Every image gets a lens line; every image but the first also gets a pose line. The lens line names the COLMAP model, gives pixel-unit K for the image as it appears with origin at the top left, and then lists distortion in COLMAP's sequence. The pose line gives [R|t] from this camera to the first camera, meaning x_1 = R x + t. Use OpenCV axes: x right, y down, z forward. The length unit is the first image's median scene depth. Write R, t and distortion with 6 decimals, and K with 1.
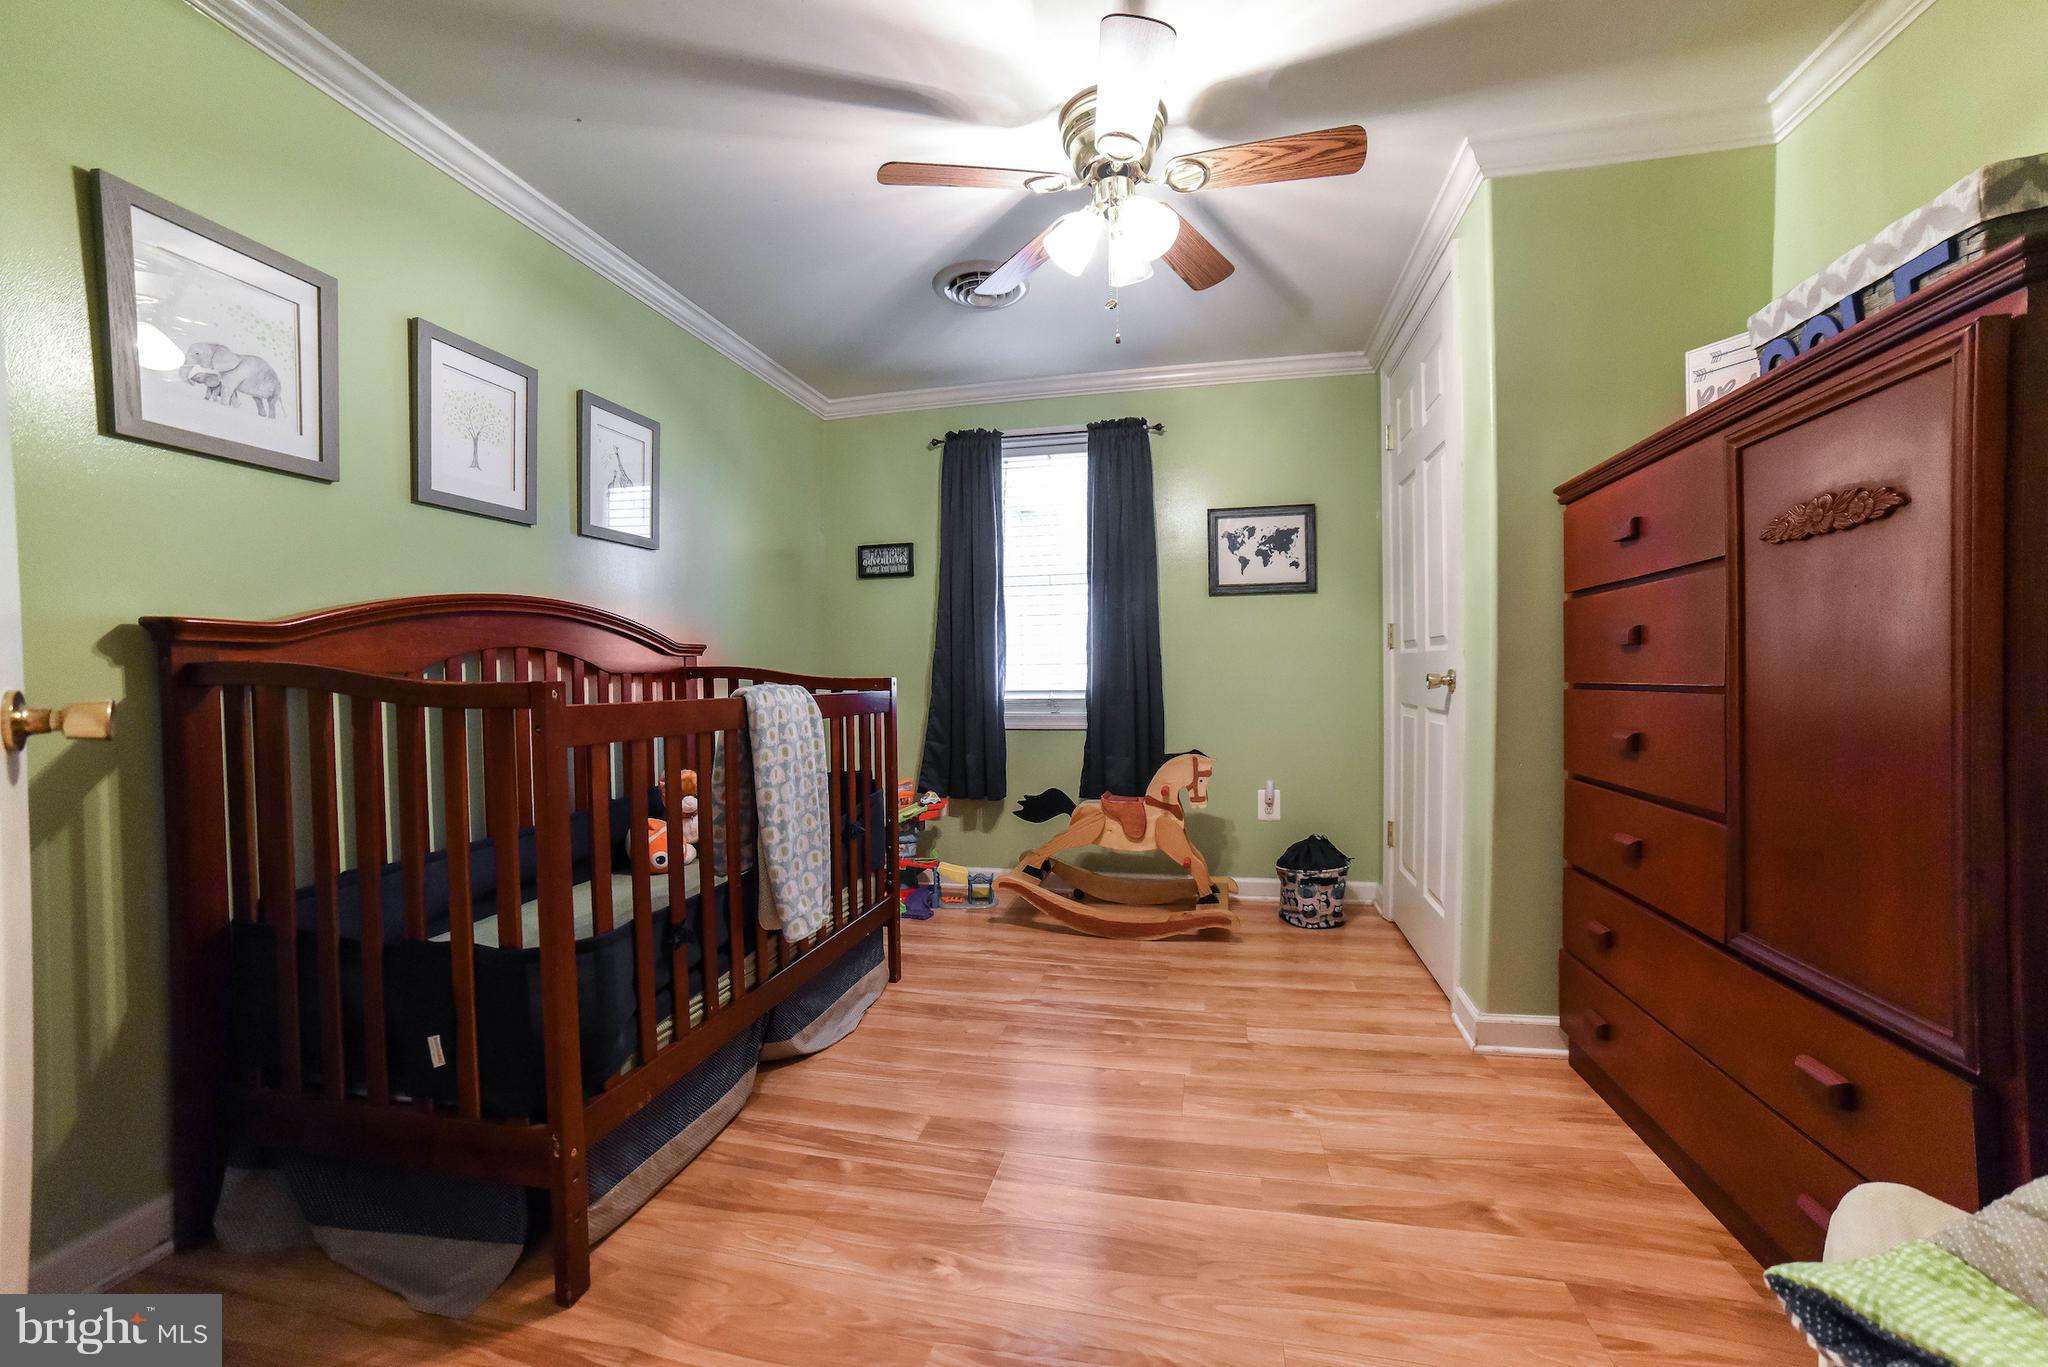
lens RADIAL K [[822.5, 0, 1031.6], [0, 822.5, 695.5], [0, 0, 1]] dist [-0.069141, 0.040532]
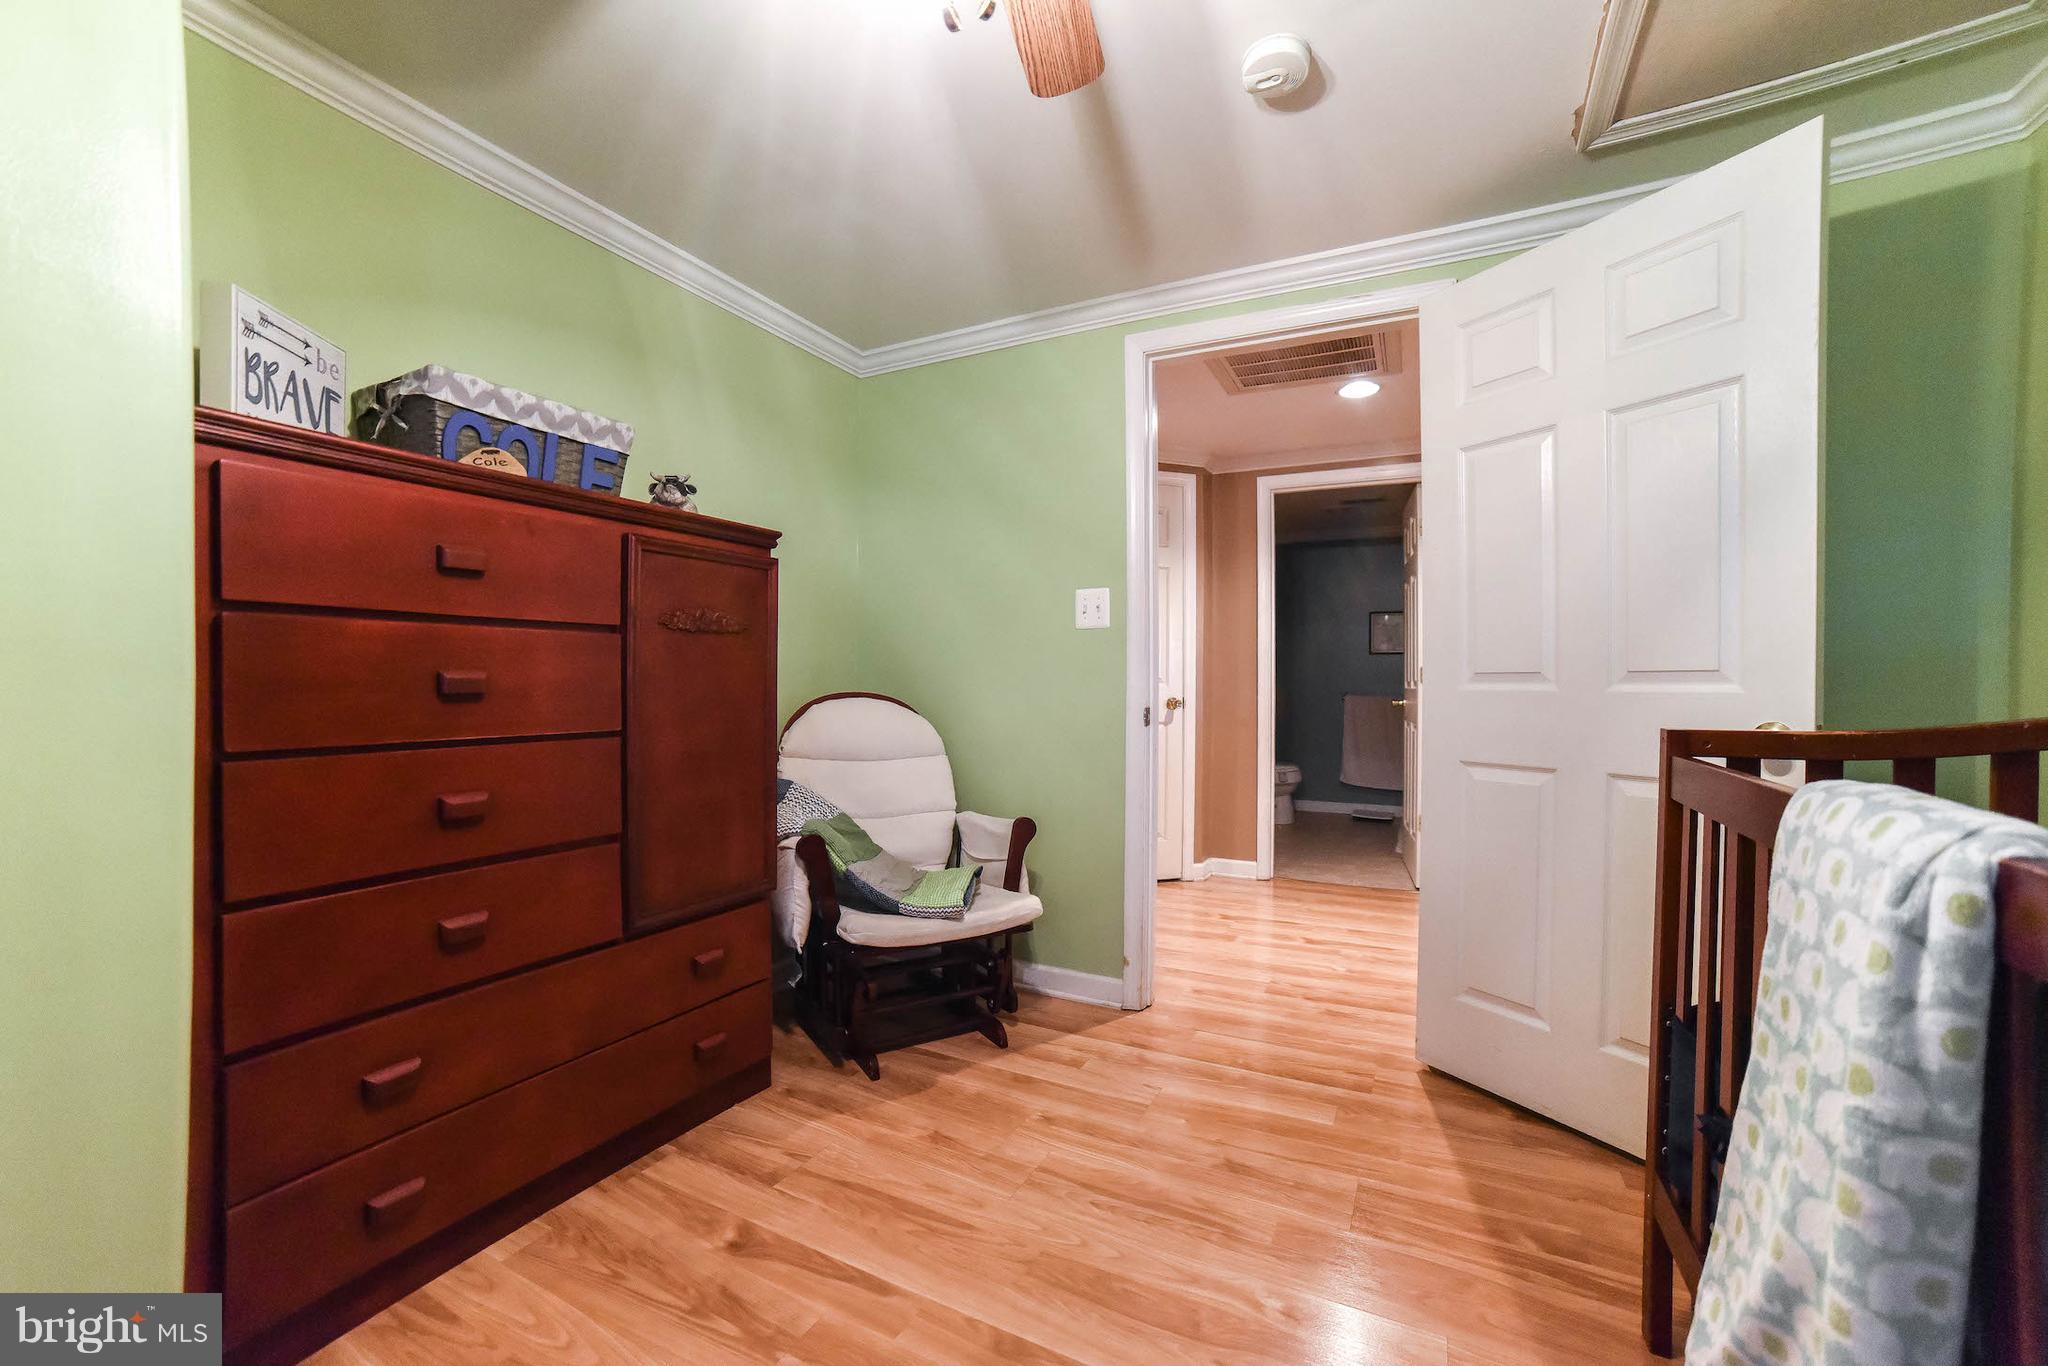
lens RADIAL K [[822.5, 0, 1031.6], [0, 822.5, 695.0], [0, 0, 1]] dist [-0.069141, 0.040532]
pose [[-0.968535, 0.004115, 0.248844, -0.063819], [0.013330, 0.999286, 0.035356, -0.096963], [-0.248521, 0.037561, -0.967898, 1.931393]]
